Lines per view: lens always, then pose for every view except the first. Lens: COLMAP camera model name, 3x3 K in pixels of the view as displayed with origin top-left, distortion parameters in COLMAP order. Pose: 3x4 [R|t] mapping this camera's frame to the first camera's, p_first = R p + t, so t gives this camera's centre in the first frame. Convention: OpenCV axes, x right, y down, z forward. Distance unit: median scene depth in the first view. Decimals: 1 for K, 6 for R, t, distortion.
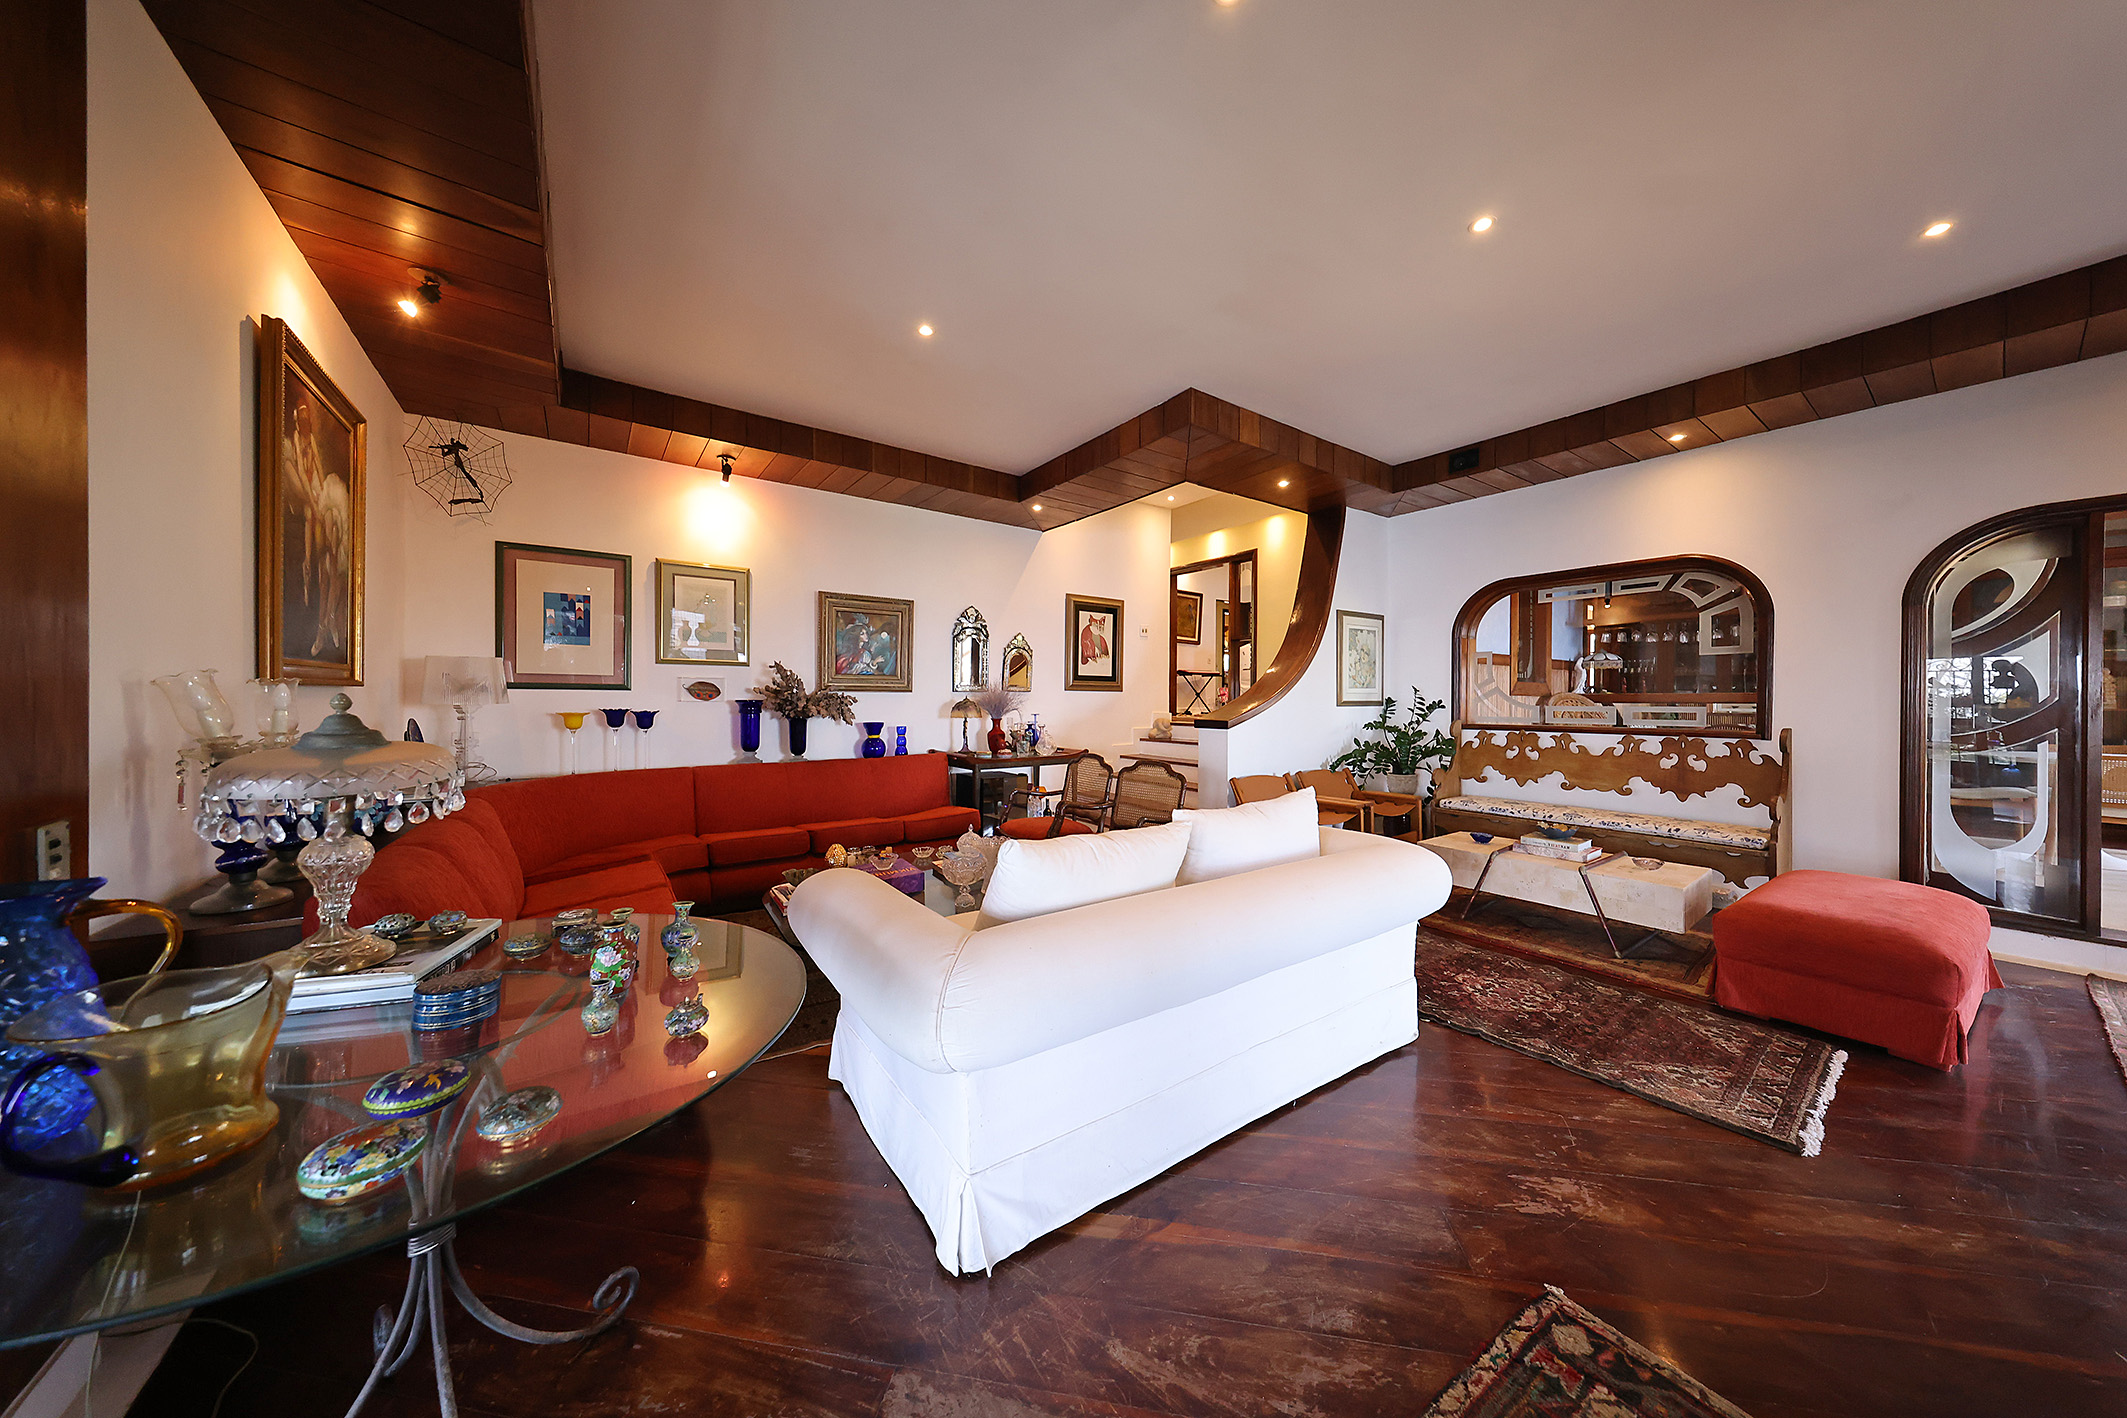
lens RADIAL K [[669.1, 0, 1061.9], [0, 669.1, 706.8], [0, 0, 1]] dist [0.000076, 0.000037]
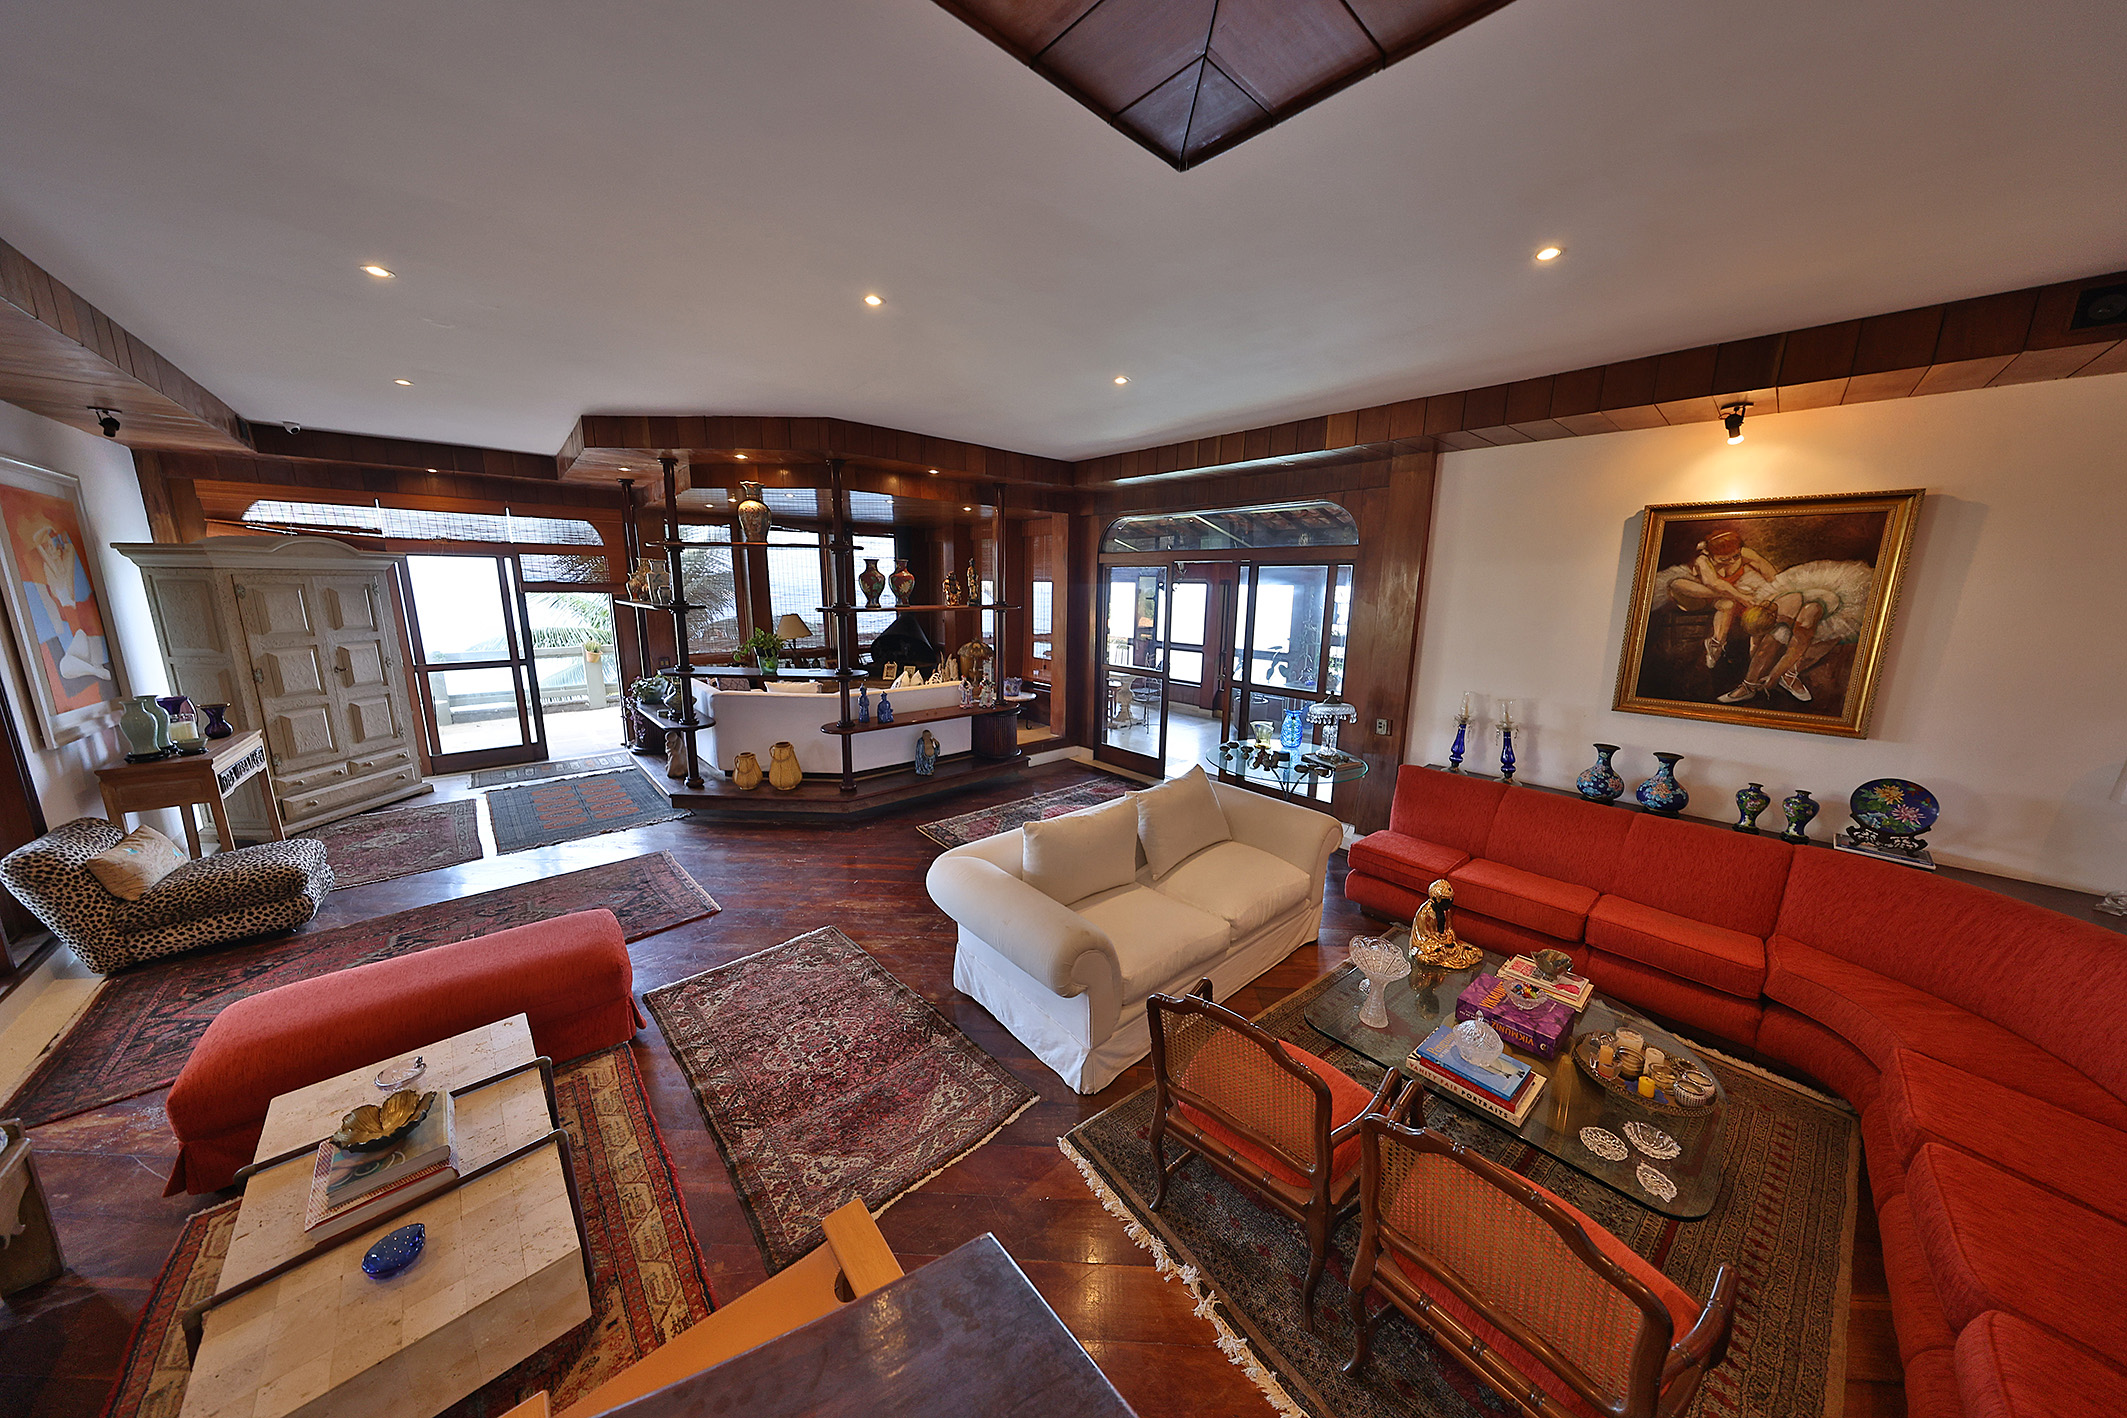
lens RADIAL K [[663.3, 0, 1073.7], [0, 663.3, 706.7], [0, 0, 1]] dist [0.000693, 0.000041]
pose [[-0.991104, 0.007790, -0.132862, 0.236427], [-0.018974, 0.979819, 0.198985, -0.166531], [0.131731, 0.199735, -0.970955, 1.129848]]
